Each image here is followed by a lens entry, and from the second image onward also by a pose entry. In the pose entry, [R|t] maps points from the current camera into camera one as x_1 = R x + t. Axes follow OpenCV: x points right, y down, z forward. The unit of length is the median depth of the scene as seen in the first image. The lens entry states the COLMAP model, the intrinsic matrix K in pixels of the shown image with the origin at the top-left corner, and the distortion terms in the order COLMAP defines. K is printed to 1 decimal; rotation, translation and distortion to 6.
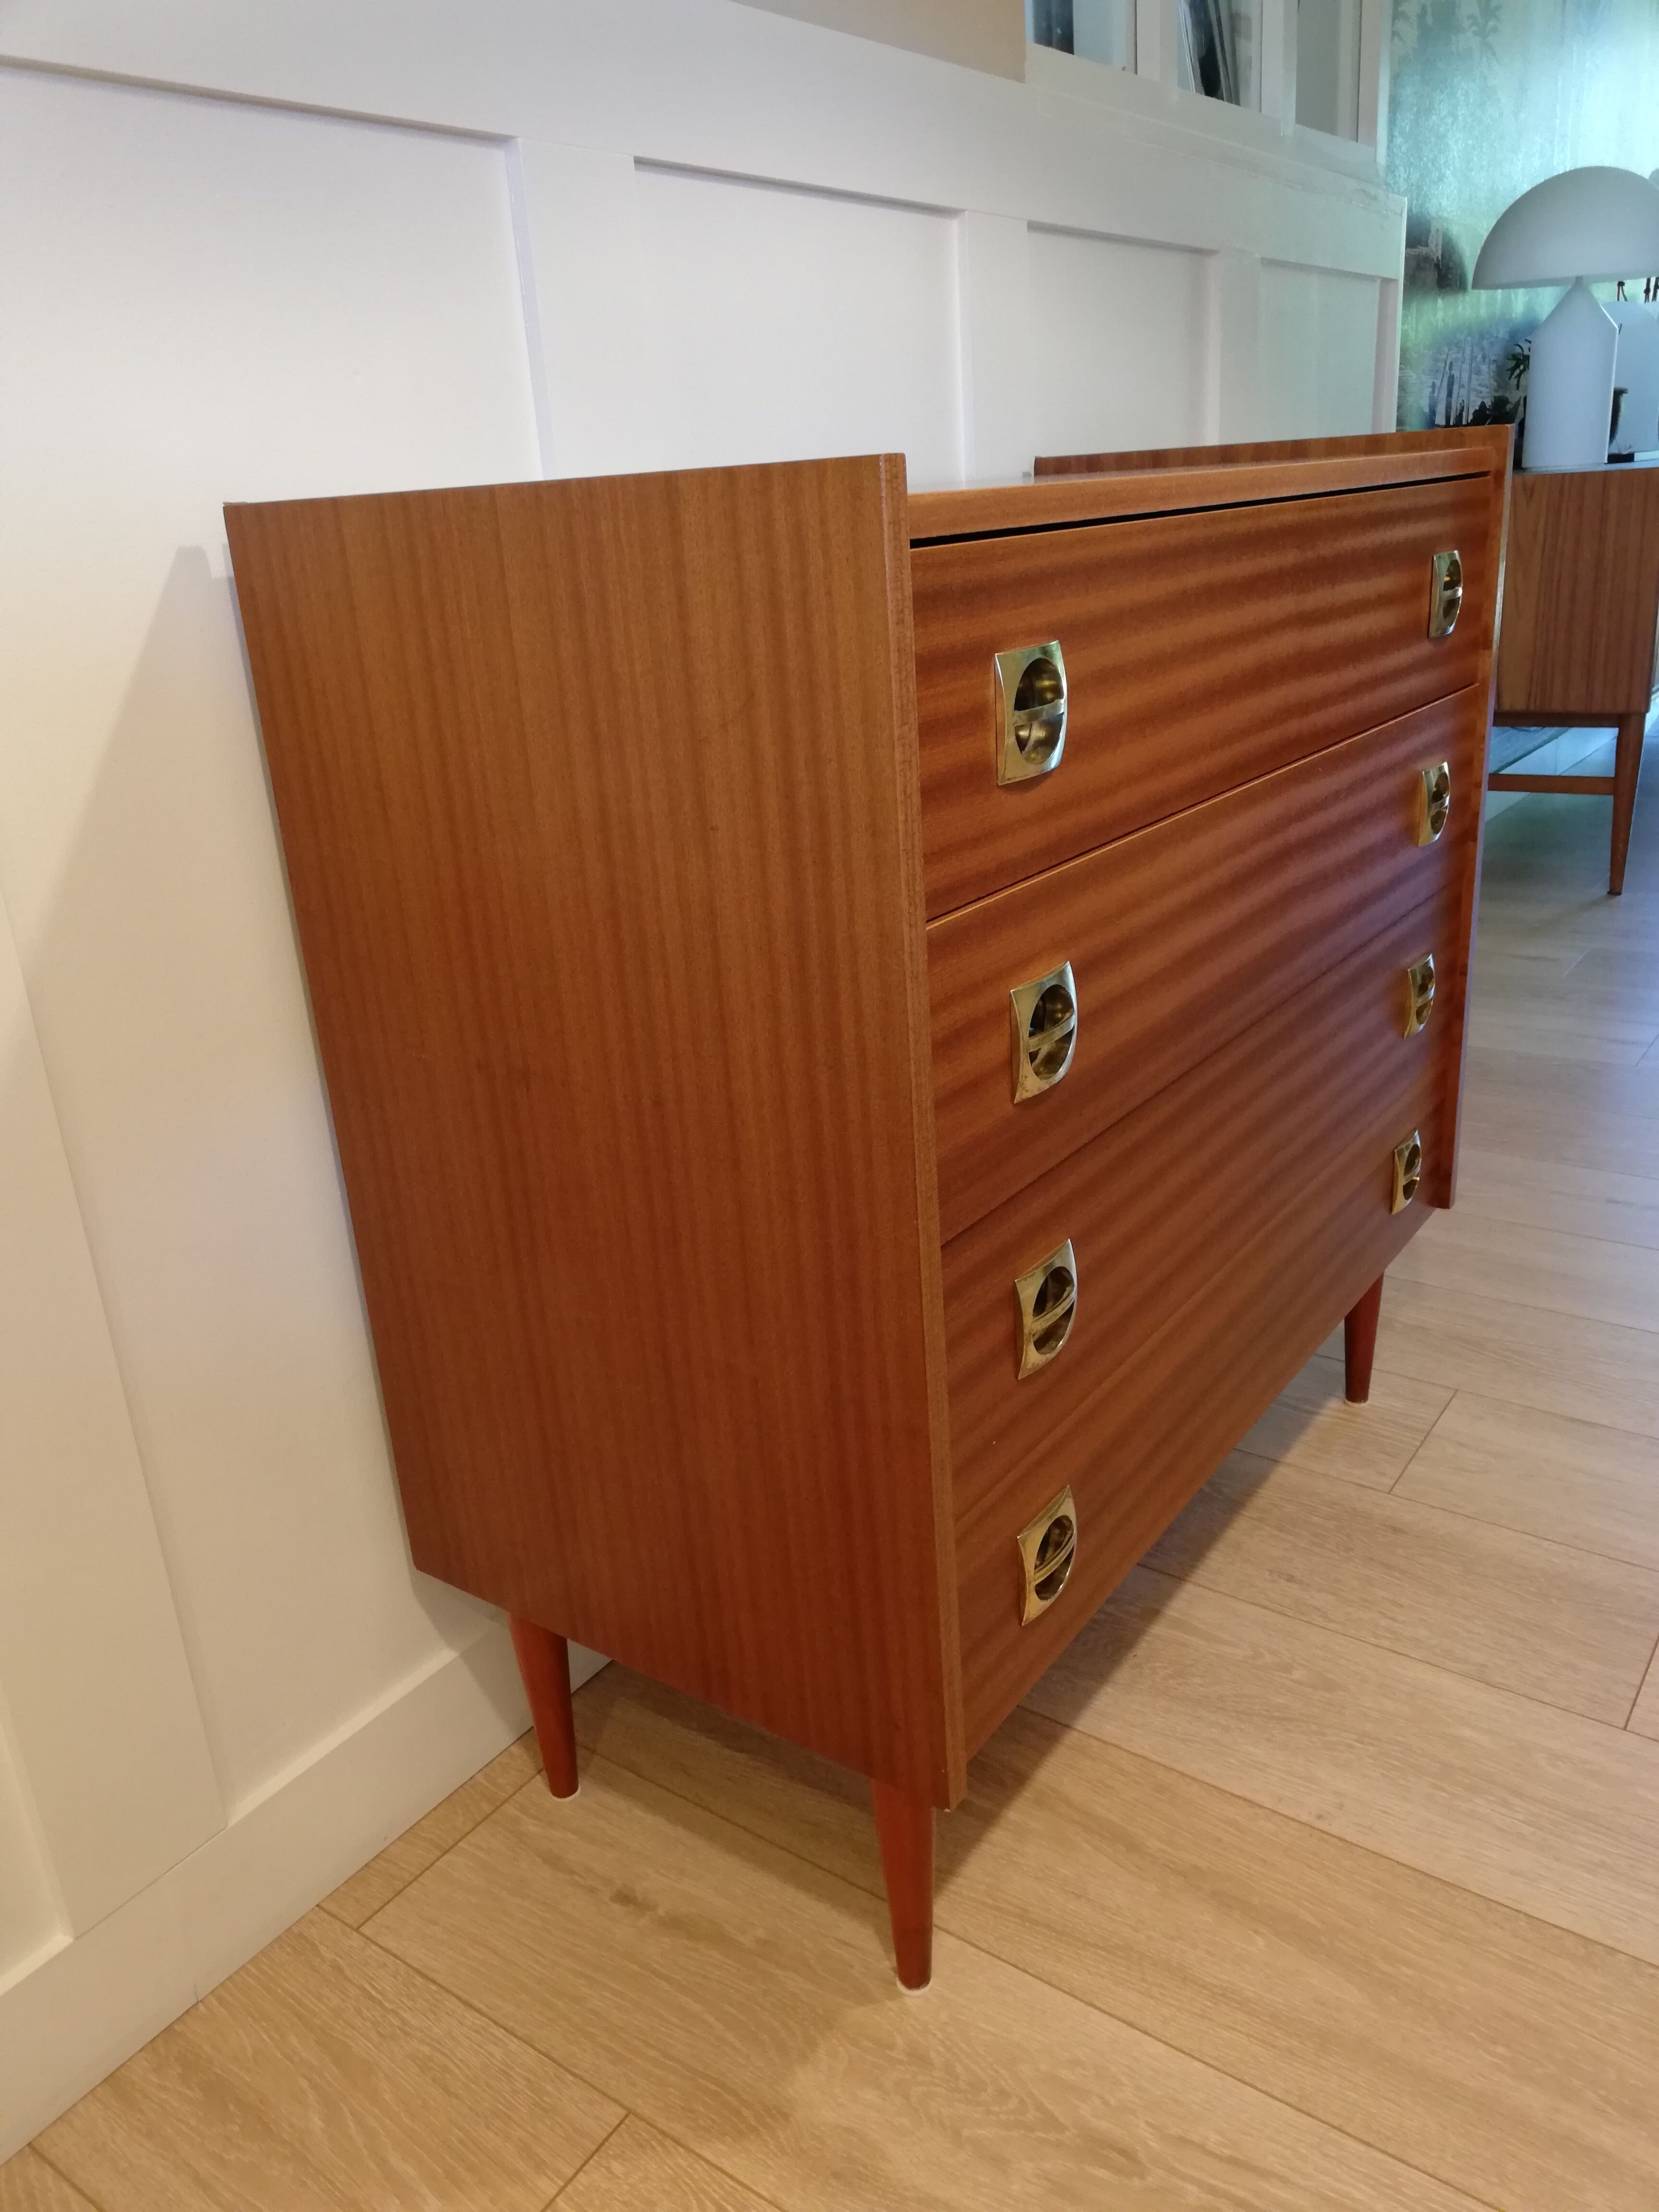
lens RADIAL K [[1651.1, 0, 828.3], [0, 1651.1, 1120.2], [0, 0, 1]] dist [0.040438, -0.048293]
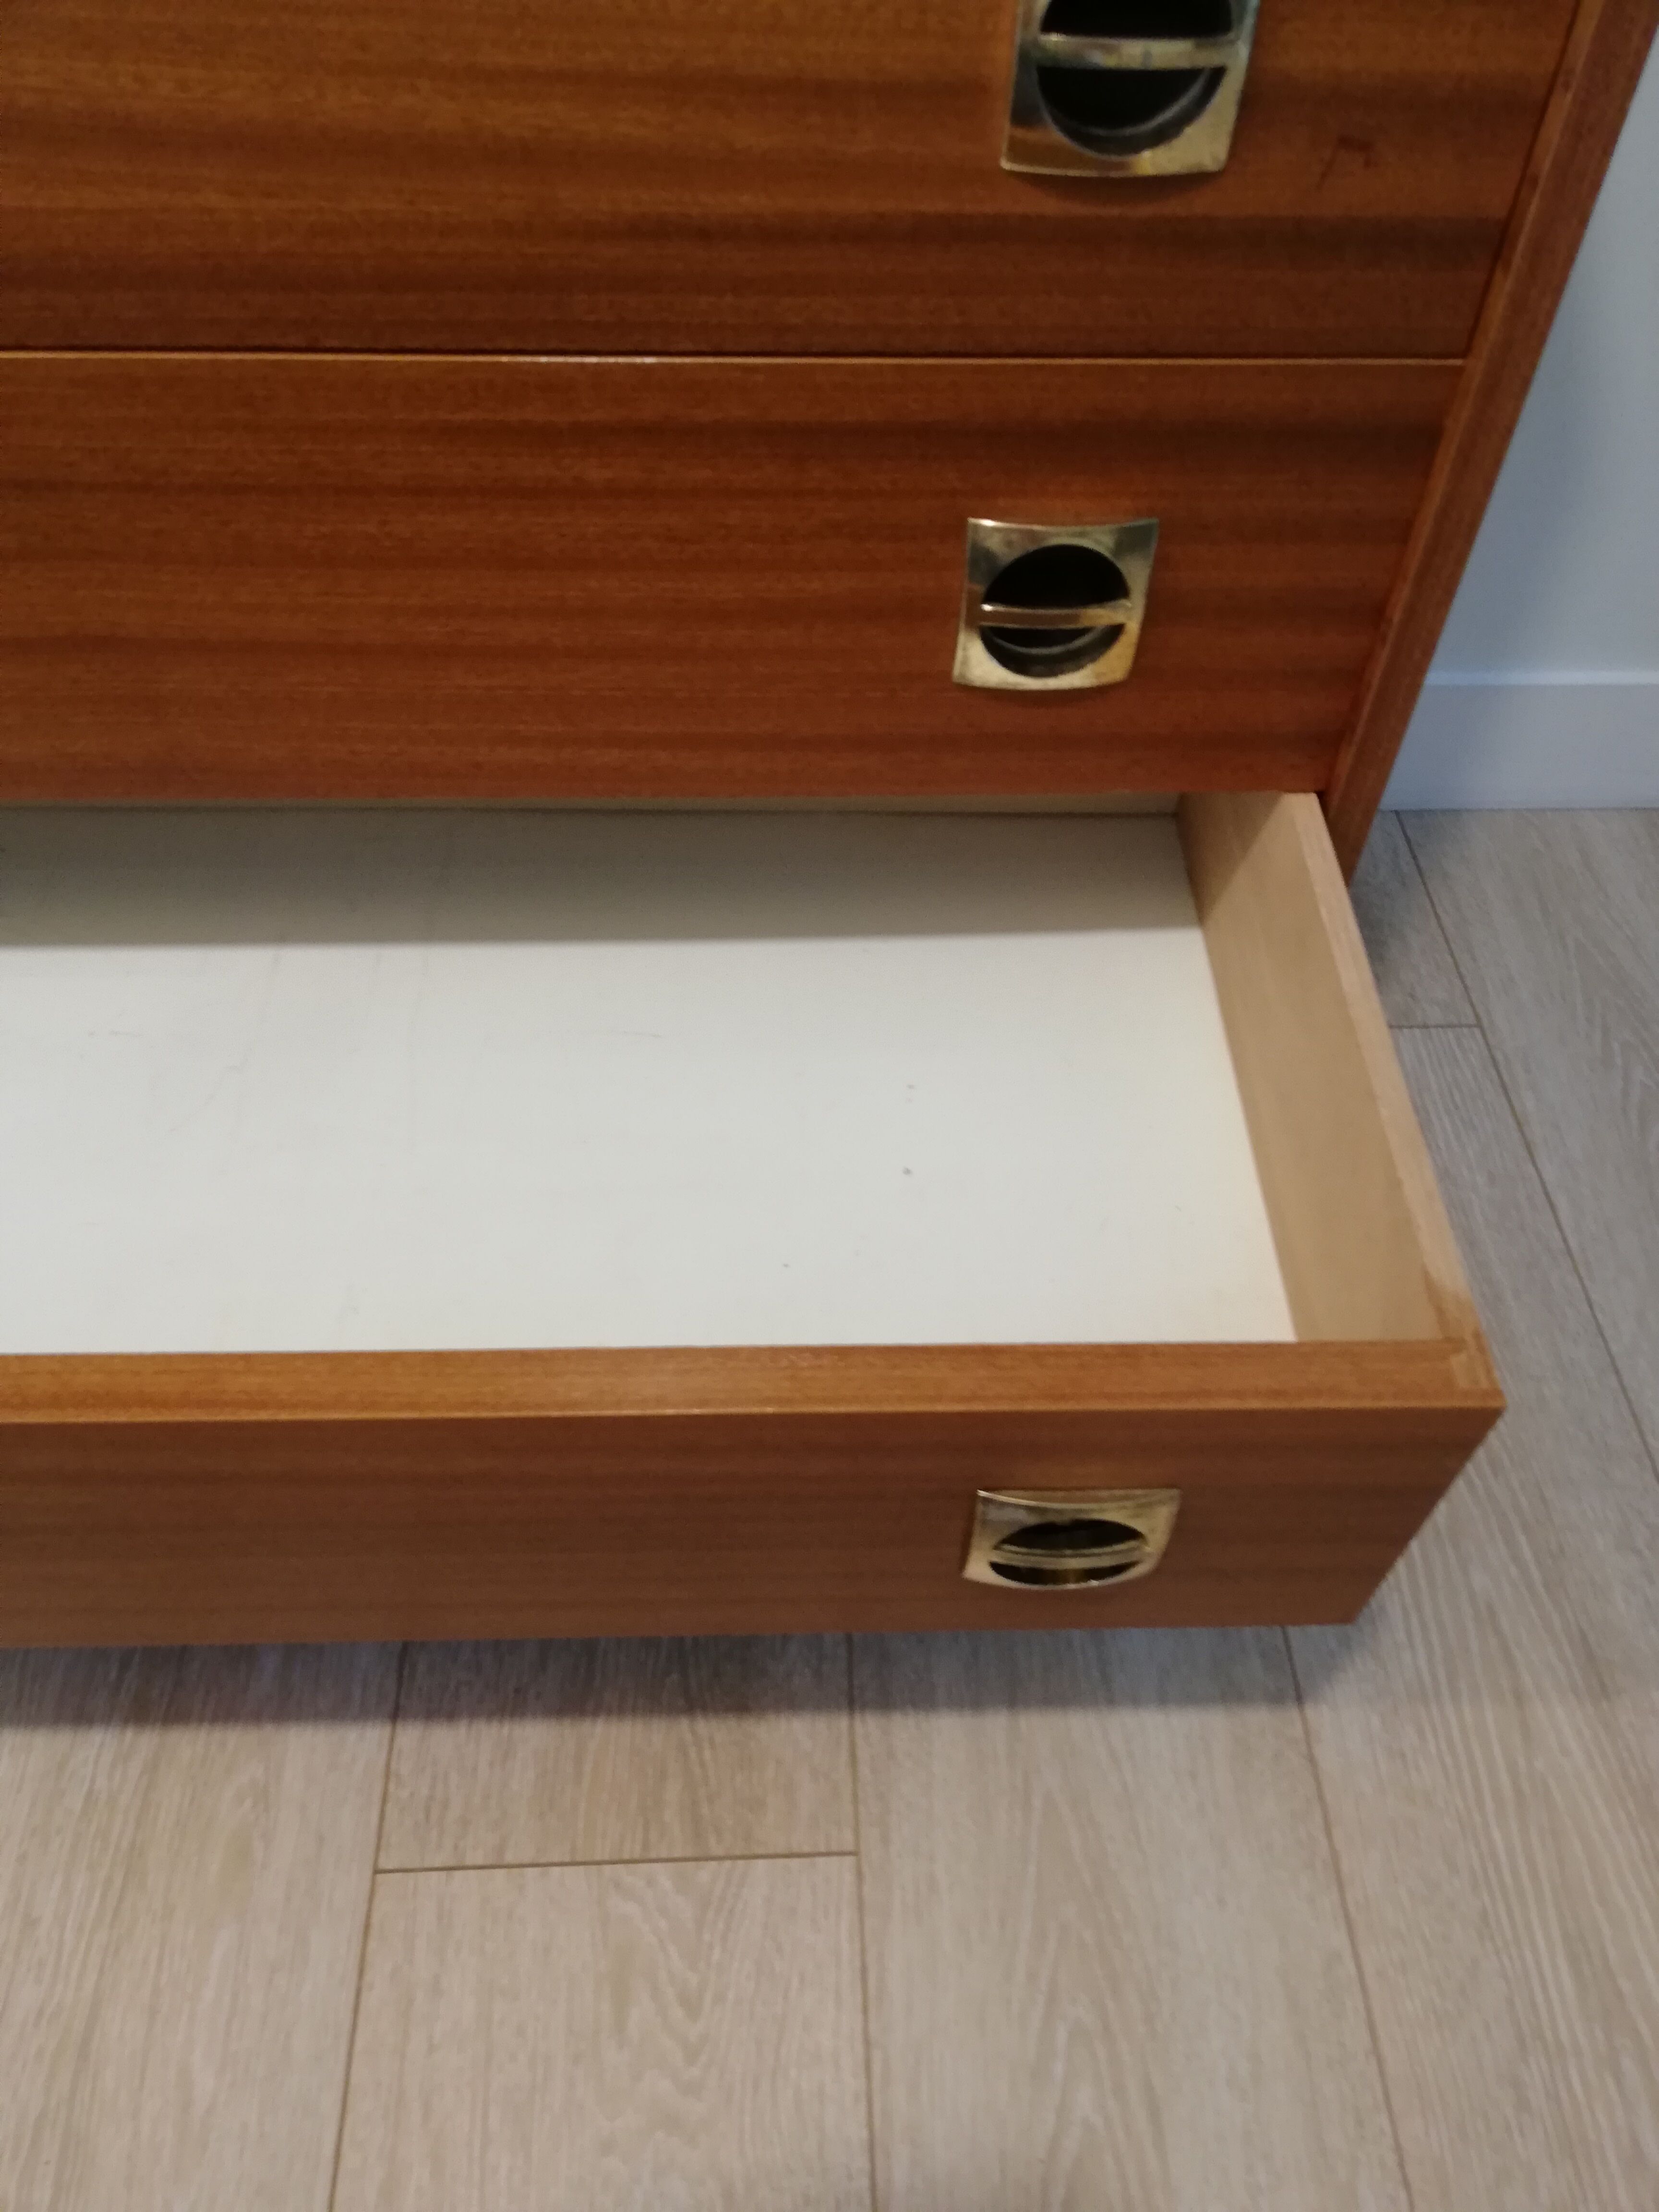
lens RADIAL K [[1651.1, 0, 828.3], [0, 1651.1, 1120.2], [0, 0, 1]] dist [0.040438, -0.048293]
pose [[0.612111, 0.655664, -0.442069, 0.664041], [-0.339202, 0.722696, 0.602206, -0.234786], [0.714326, -0.218666, 0.664773, 0.784148]]
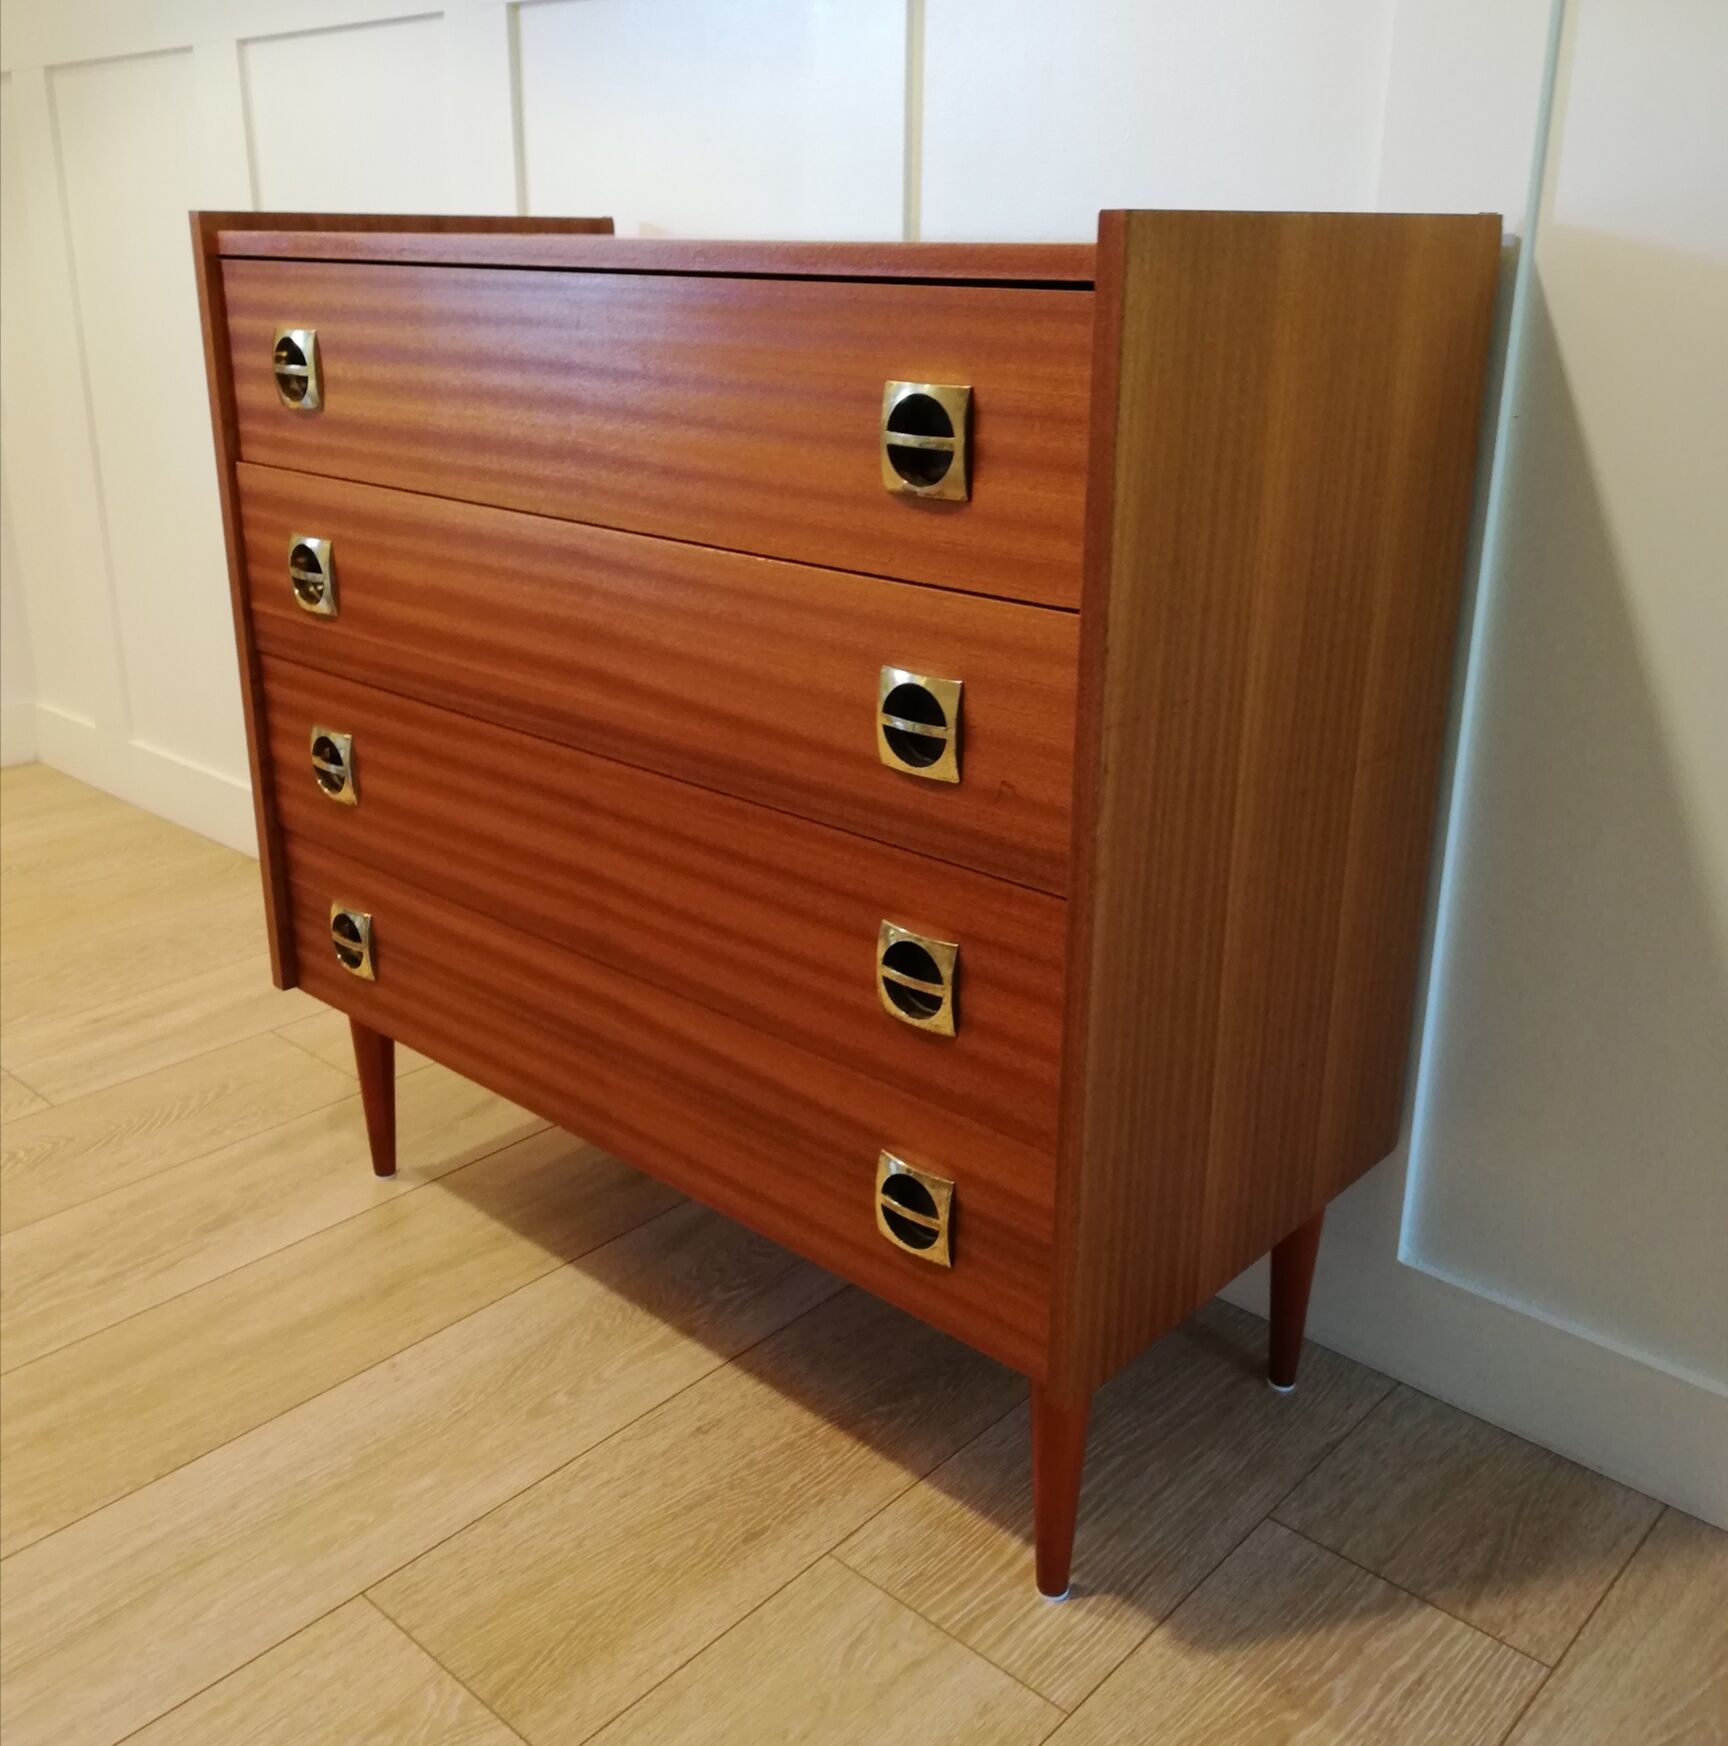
lens RADIAL K [[1732.0, 0, 857.7], [0, 1732.0, 806.2], [0, 0, 1]] dist [0.073635, -0.084503]
pose [[-0.118179, 0.372696, -0.920397, 1.189404], [-0.349659, 0.851909, 0.389859, -0.490544], [0.929393, 0.367899, 0.029639, 1.070099]]
